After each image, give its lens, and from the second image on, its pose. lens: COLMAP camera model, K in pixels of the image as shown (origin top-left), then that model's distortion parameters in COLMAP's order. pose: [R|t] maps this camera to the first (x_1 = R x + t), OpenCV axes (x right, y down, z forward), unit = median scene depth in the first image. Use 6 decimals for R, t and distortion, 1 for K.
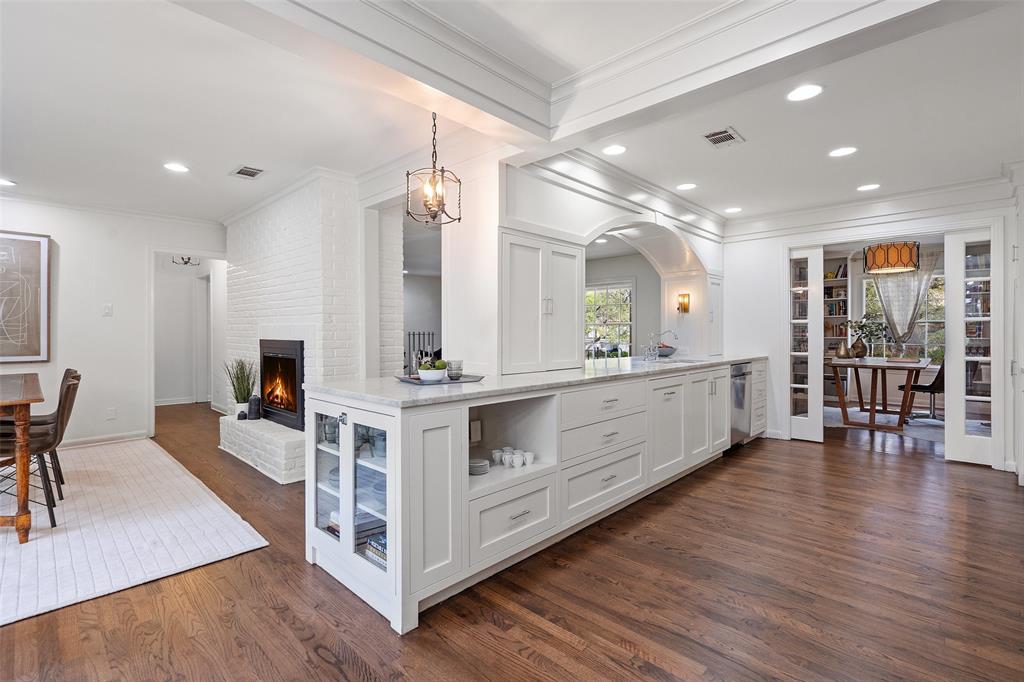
lens RADIAL K [[470.0, 0, 509.7], [0, 470.0, 329.2], [0, 0, 1]] dist [0.001689, 0.000415]
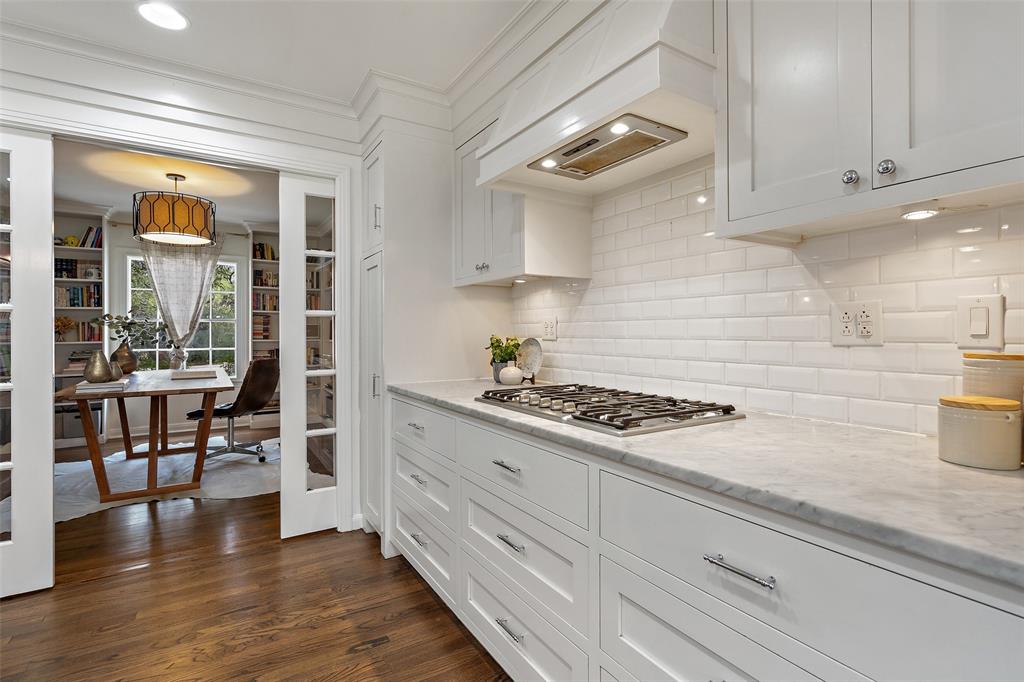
lens RADIAL K [[482.1, 0, 515.1], [0, 482.1, 335.9], [0, 0, 1]] dist [0.009342, 0.000134]
pose [[0.233453, -0.007492, 0.972339, 0.323638], [-0.003283, 0.999959, 0.008493, 0.002957], [-0.972363, -0.005175, 0.233419, 0.471087]]
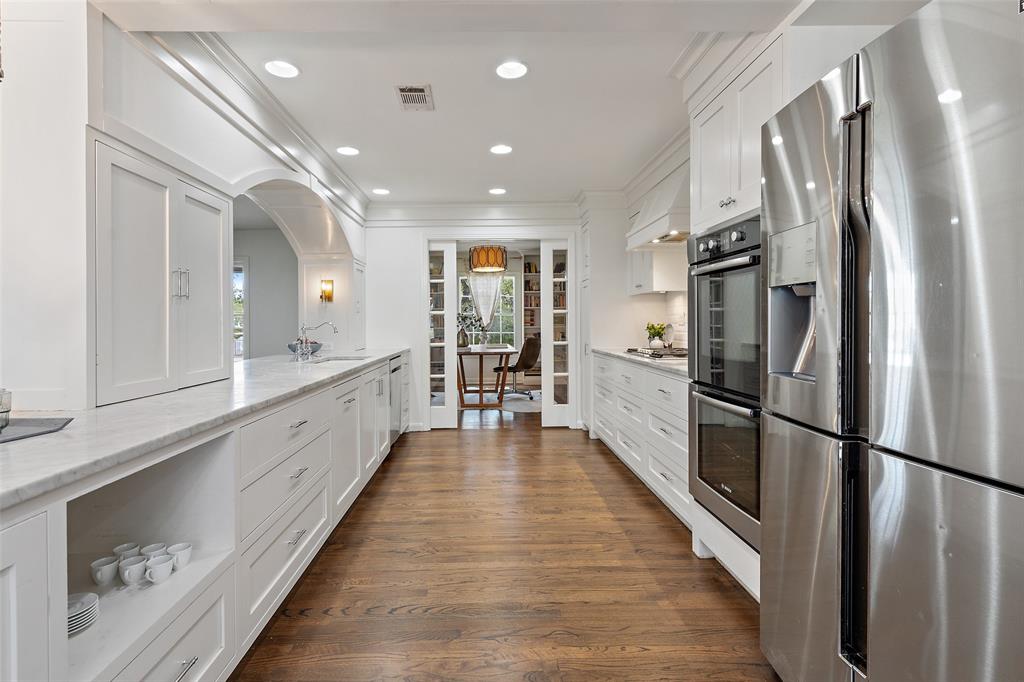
lens RADIAL K [[490.4, 0, 490.2], [0, 490.4, 321.9], [0, 0, 1]] dist [0.001072, 0.000114]
pose [[0.710339, -0.006370, 0.703831, -0.051211], [0.006105, 0.999977, 0.002889, 0.001055], [-0.703833, 0.002245, 0.710362, 0.164699]]
